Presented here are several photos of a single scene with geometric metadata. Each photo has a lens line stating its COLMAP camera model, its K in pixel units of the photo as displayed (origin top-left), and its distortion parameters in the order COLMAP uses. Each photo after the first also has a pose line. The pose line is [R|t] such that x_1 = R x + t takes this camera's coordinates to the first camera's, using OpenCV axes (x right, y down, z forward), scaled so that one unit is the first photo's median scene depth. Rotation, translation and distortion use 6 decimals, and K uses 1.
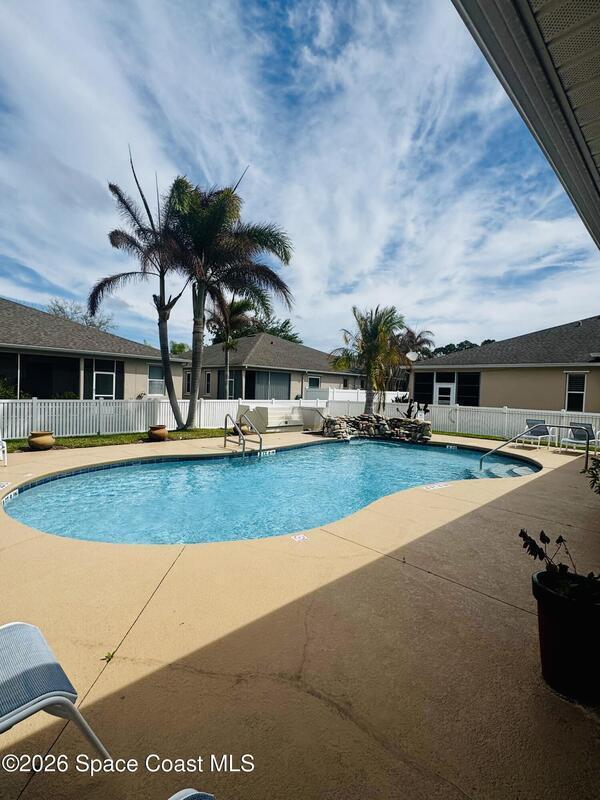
lens RADIAL K [[393.7, 0, 302.1], [0, 393.7, 394.9], [0, 0, 1]] dist [-0.003568, -0.000347]
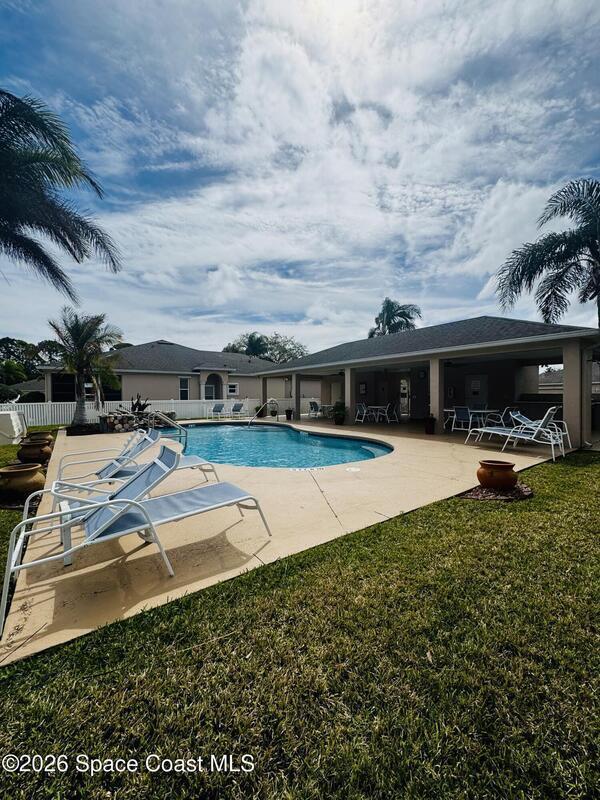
lens RADIAL K [[321.3, 0, 299.9], [0, 321.3, 403.9], [0, 0, 1]] dist [0.001036, 0.000008]
pose [[0.153515, -0.060268, 0.986307, -0.488249], [0.024743, 0.998060, 0.057135, -0.007984], [-0.987836, 0.015633, 0.154709, 0.233571]]
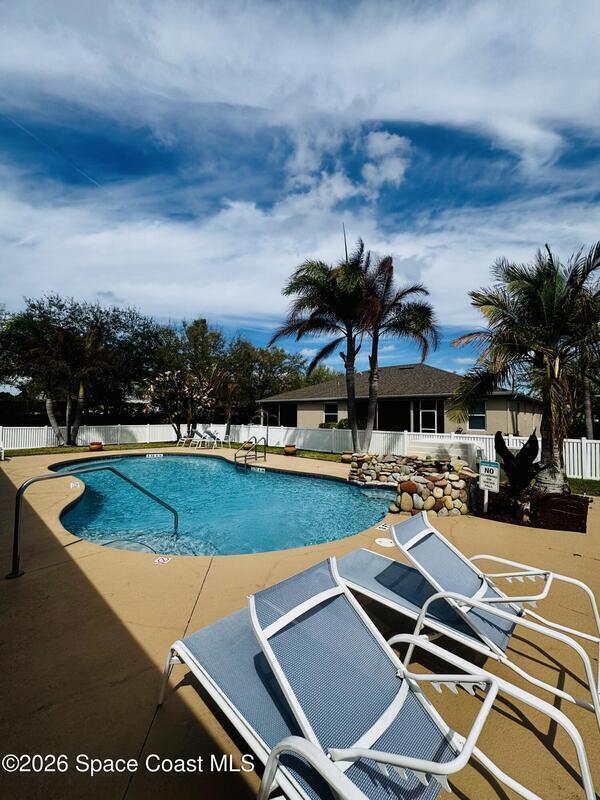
lens RADIAL K [[320.6, 0, 300.0], [0, 320.6, 400.0], [0, 0, 1]] dist [0.001746, 0.000146]
pose [[-0.014055, -0.086846, -0.996123, 0.472028], [-0.030511, 0.995794, -0.086386, 0.008359], [0.999436, 0.029178, -0.016645, 0.591295]]
